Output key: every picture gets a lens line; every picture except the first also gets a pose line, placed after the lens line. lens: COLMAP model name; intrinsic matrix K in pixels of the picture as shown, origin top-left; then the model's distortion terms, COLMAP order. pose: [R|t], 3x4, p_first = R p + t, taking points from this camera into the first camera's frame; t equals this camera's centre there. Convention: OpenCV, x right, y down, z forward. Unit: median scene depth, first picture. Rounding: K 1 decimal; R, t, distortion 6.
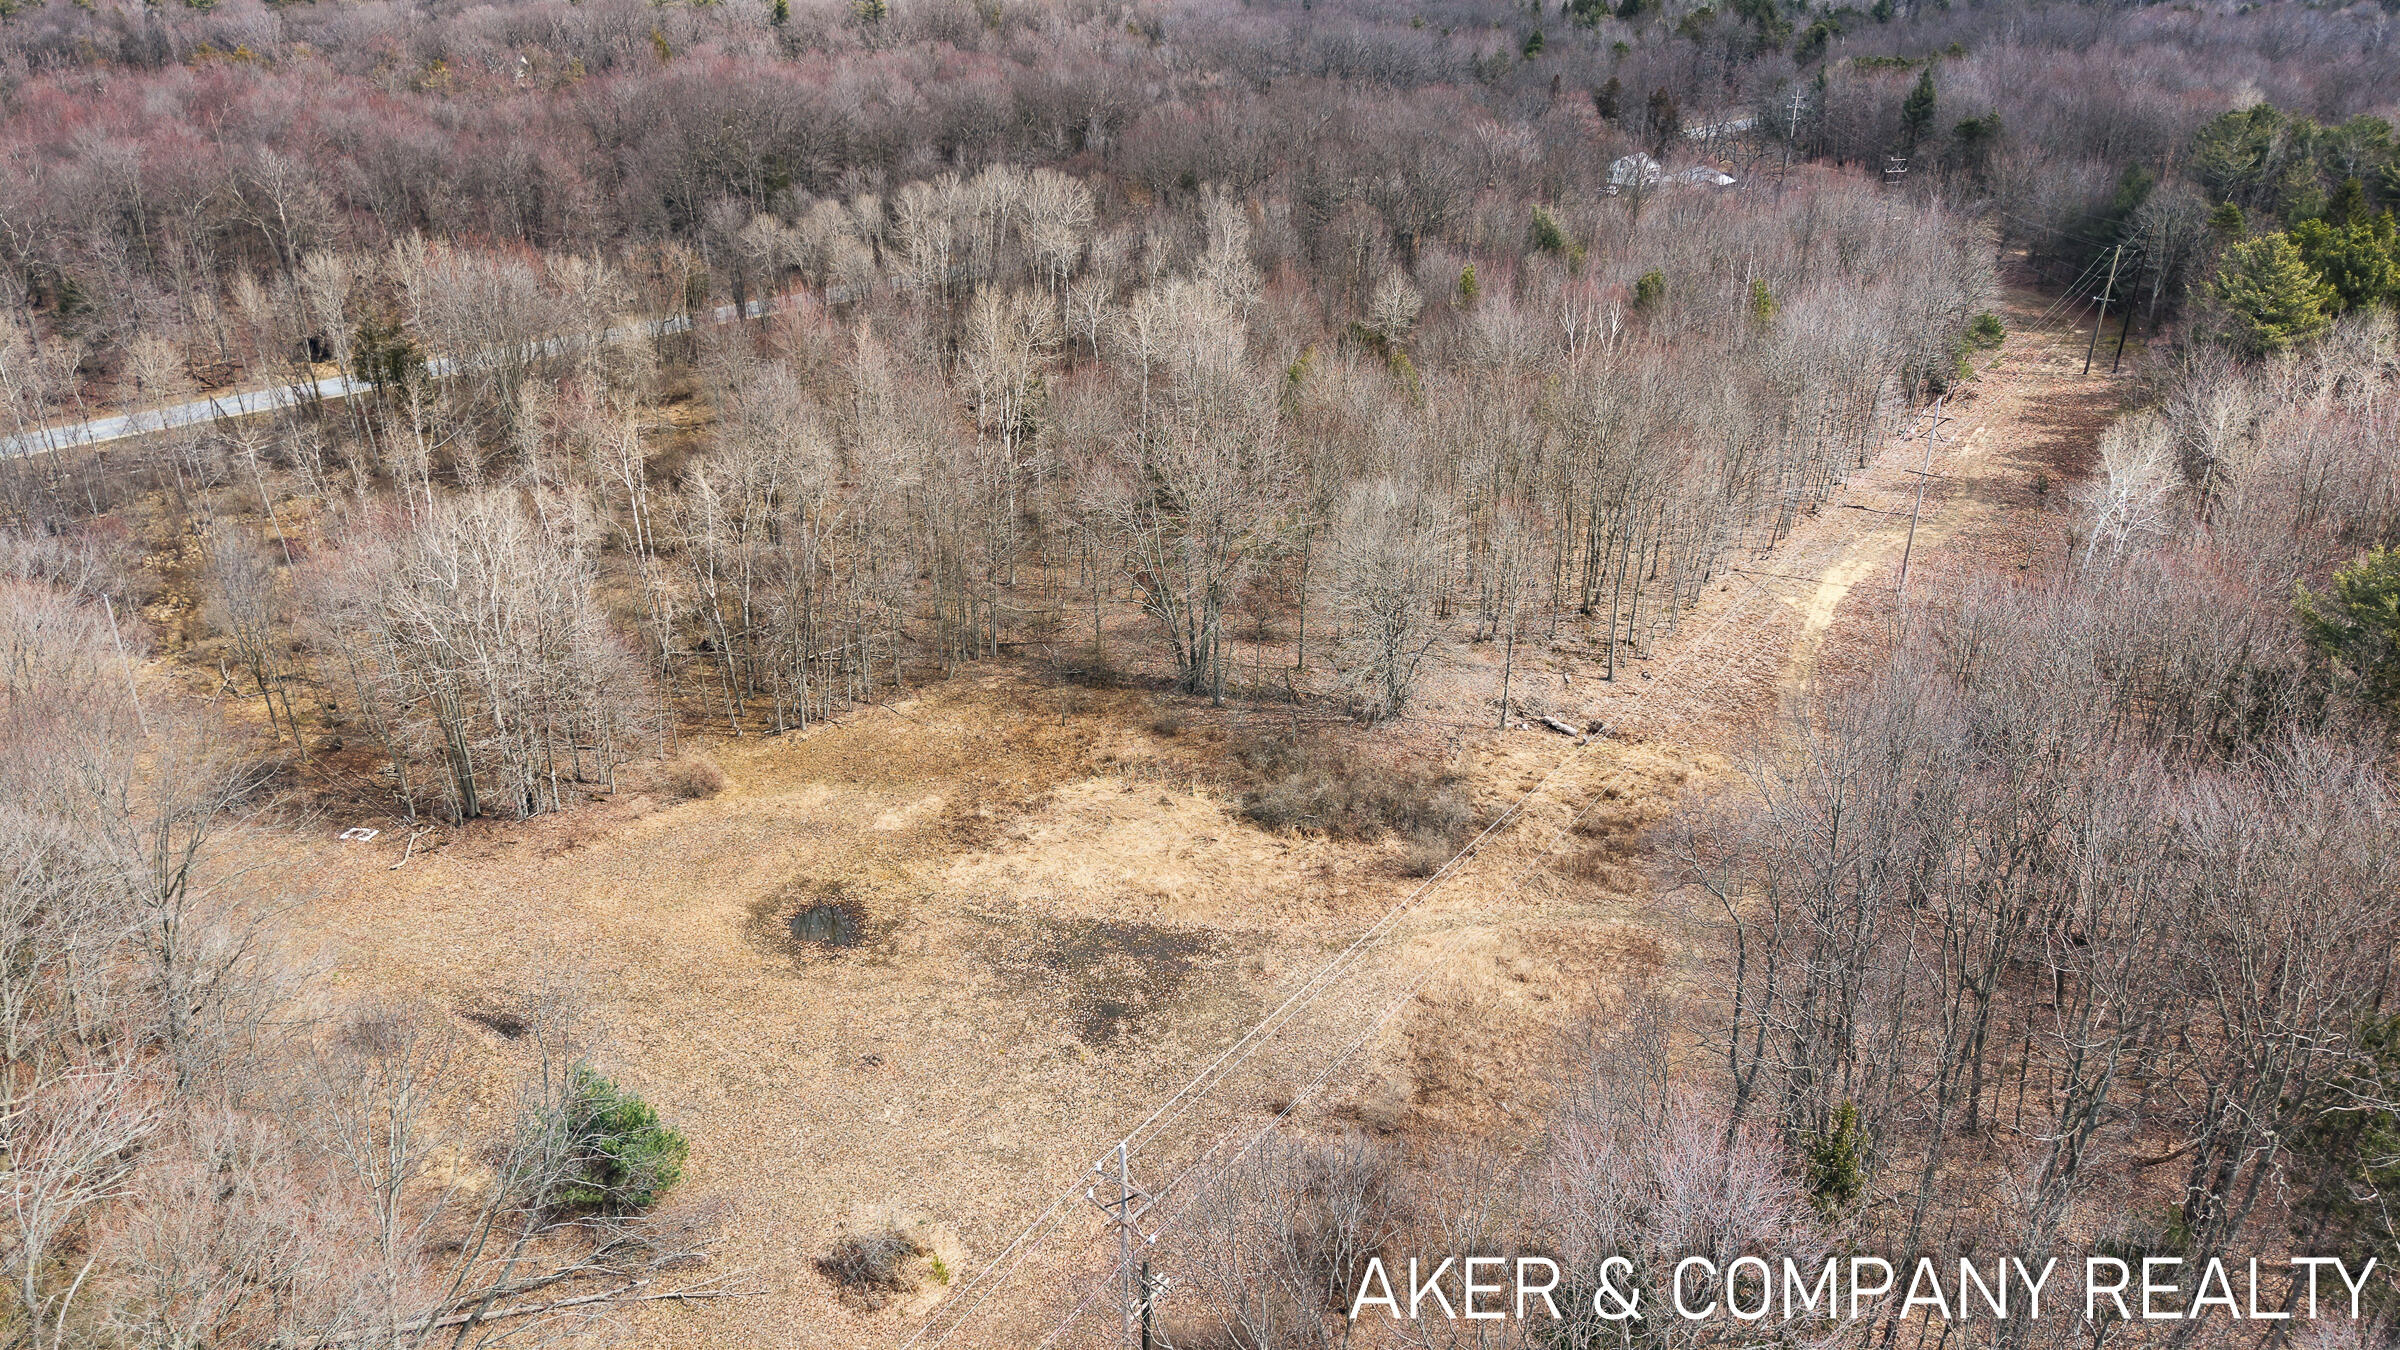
lens RADIAL K [[1618.9, 0, 1189.6], [0, 1618.9, 673.6], [0, 0, 1]] dist [0.043962, -0.050854]
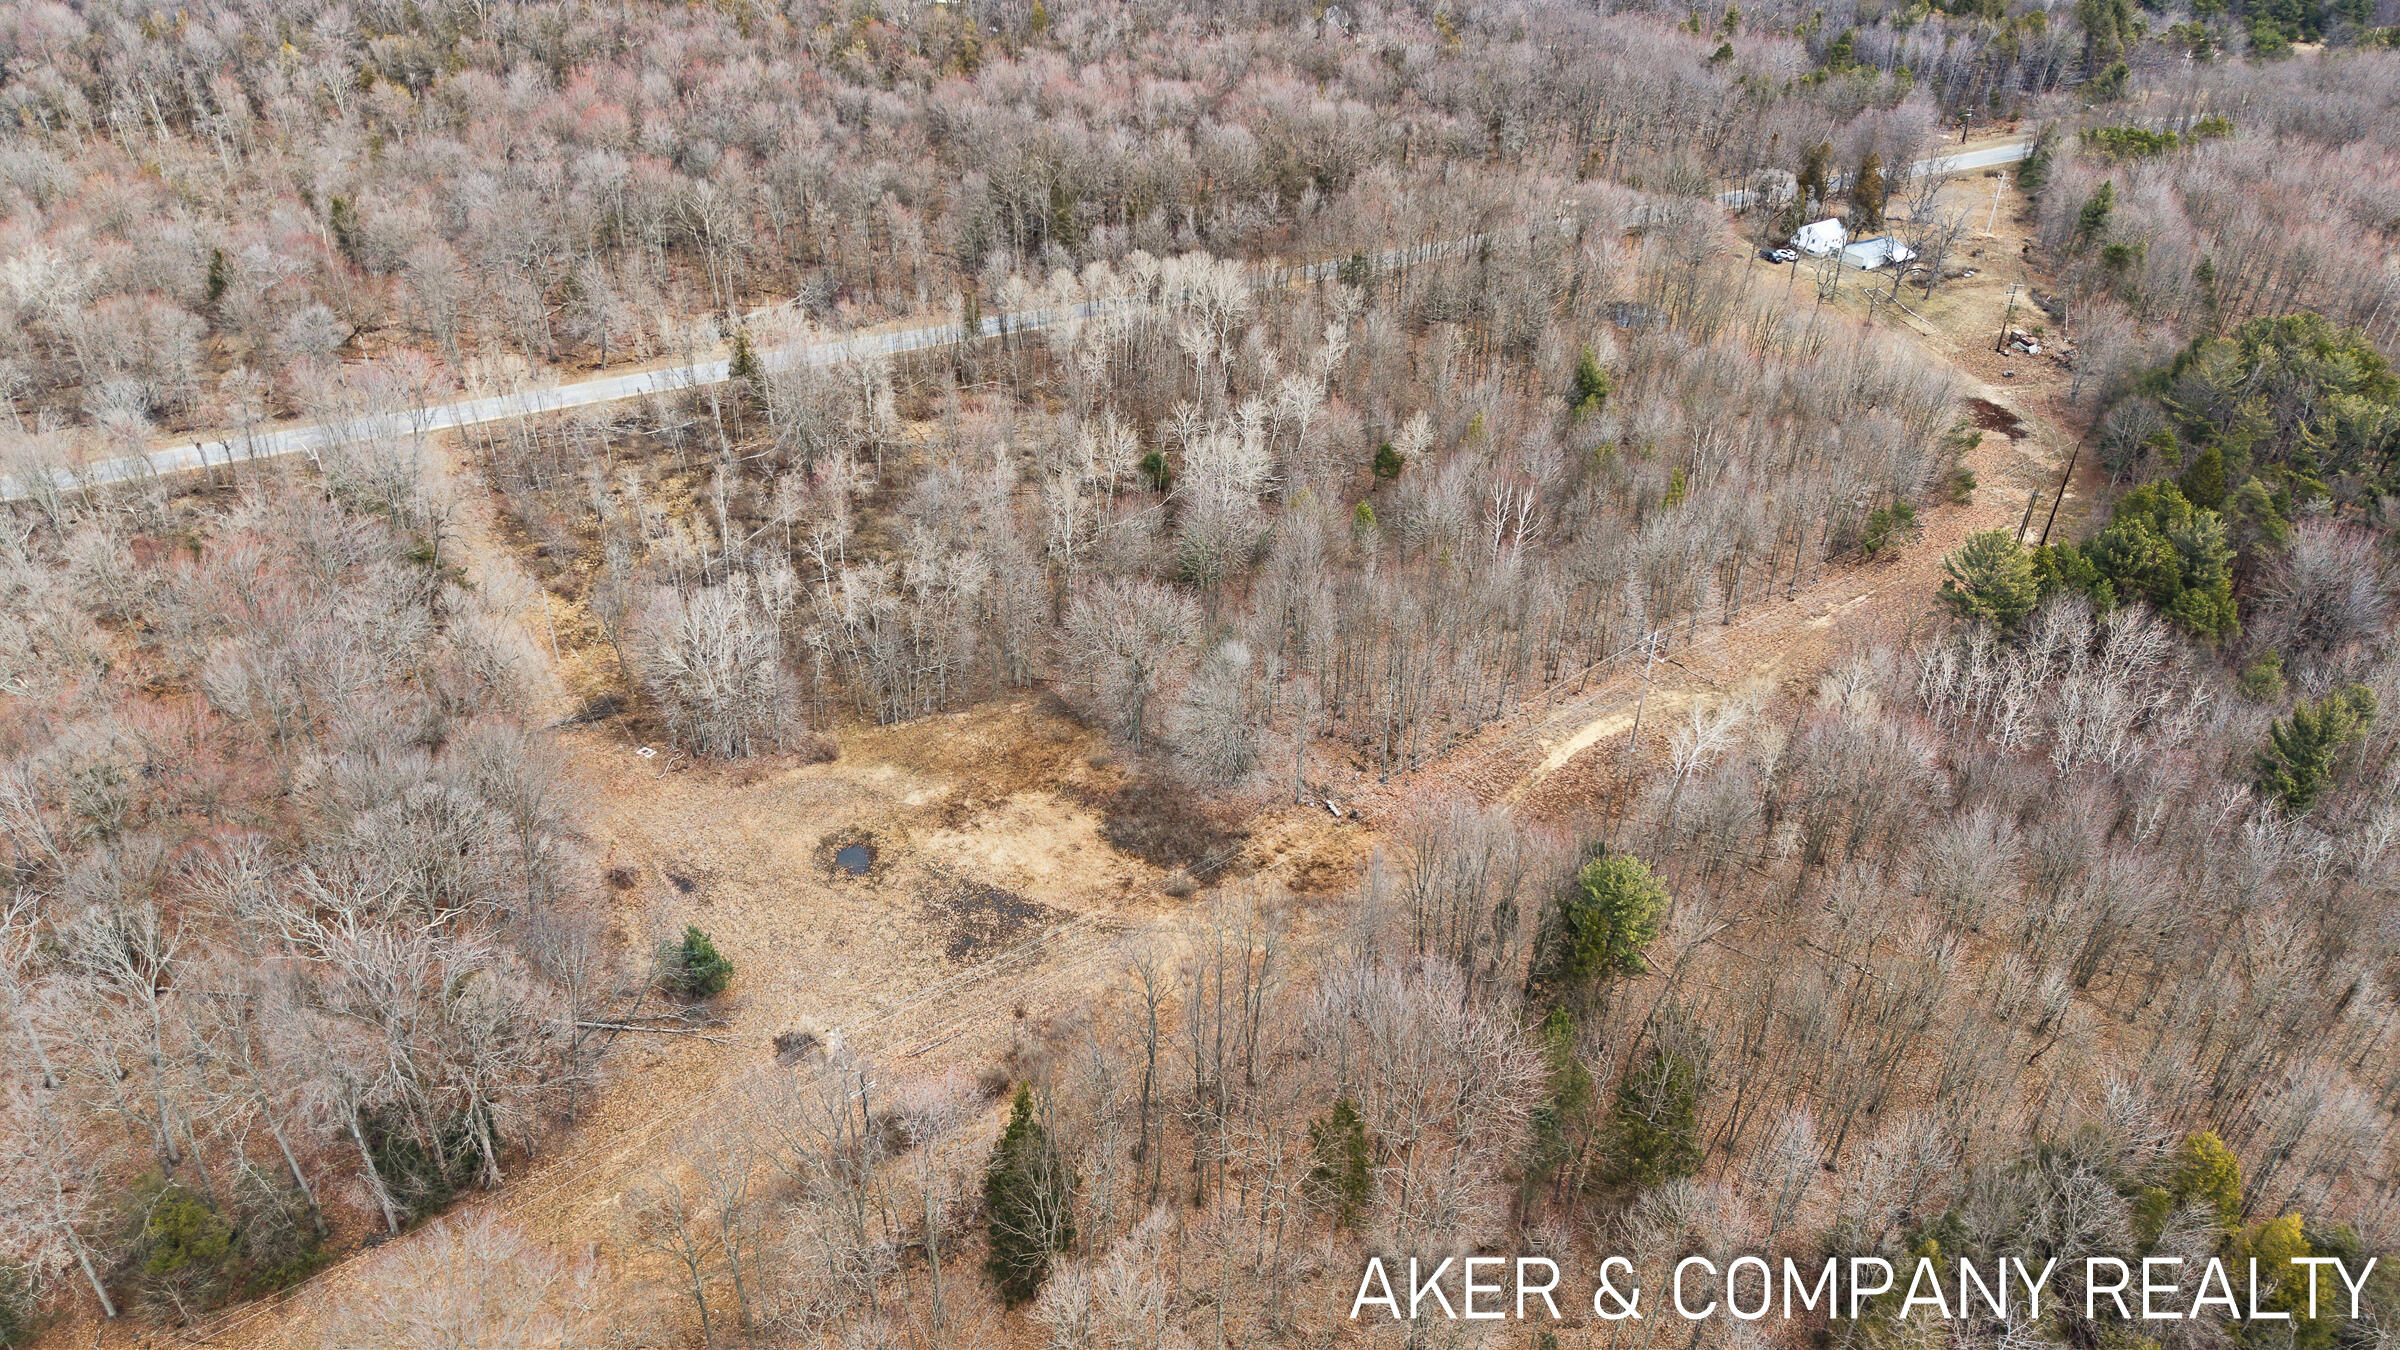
lens RADIAL K [[1618.9, 0, 1194.1], [0, 1618.9, 672.0], [0, 0, 1]] dist [0.043962, -0.050854]
pose [[0.957493, 0.173084, -0.230757, 0.485318], [-0.141458, 0.978924, 0.147302, -0.344451], [0.251389, -0.108398, 0.961797, -0.595500]]
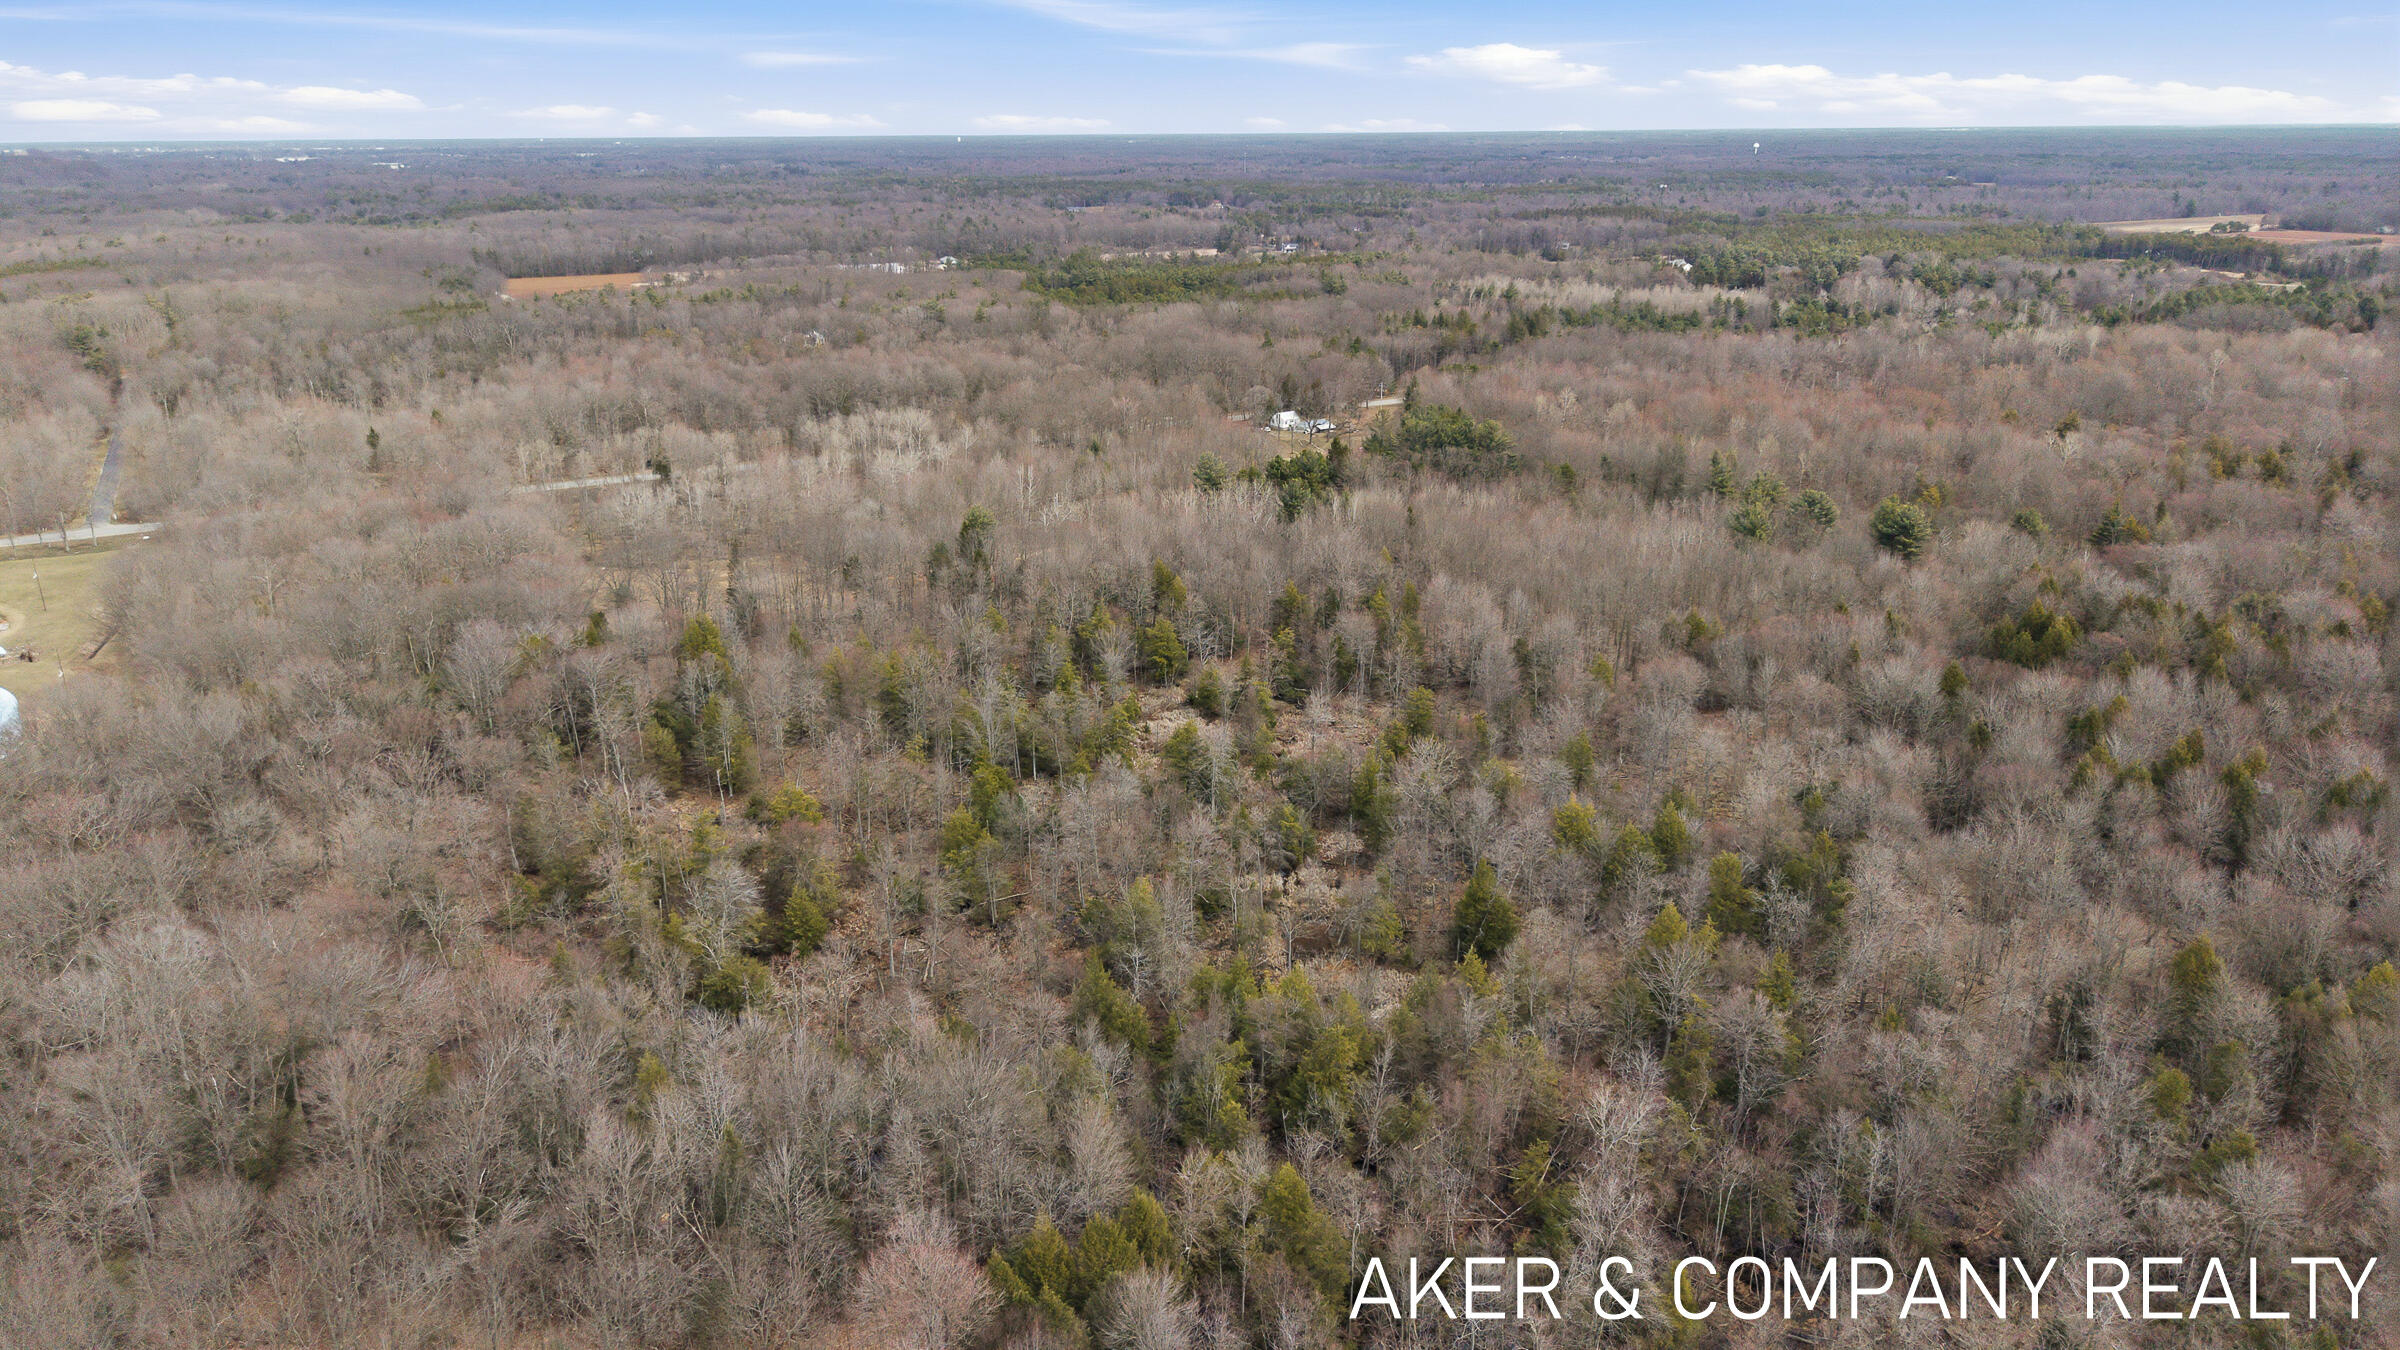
lens RADIAL K [[1618.9, 0, 1186.4], [0, 1618.9, 667.4], [0, 0, 1]] dist [0.043962, -0.050854]
pose [[0.968831, 0.079897, -0.234486, 1.811070], [-0.109389, 0.987257, -0.115577, 0.636241], [0.222264, 0.137624, 0.965224, -2.470486]]
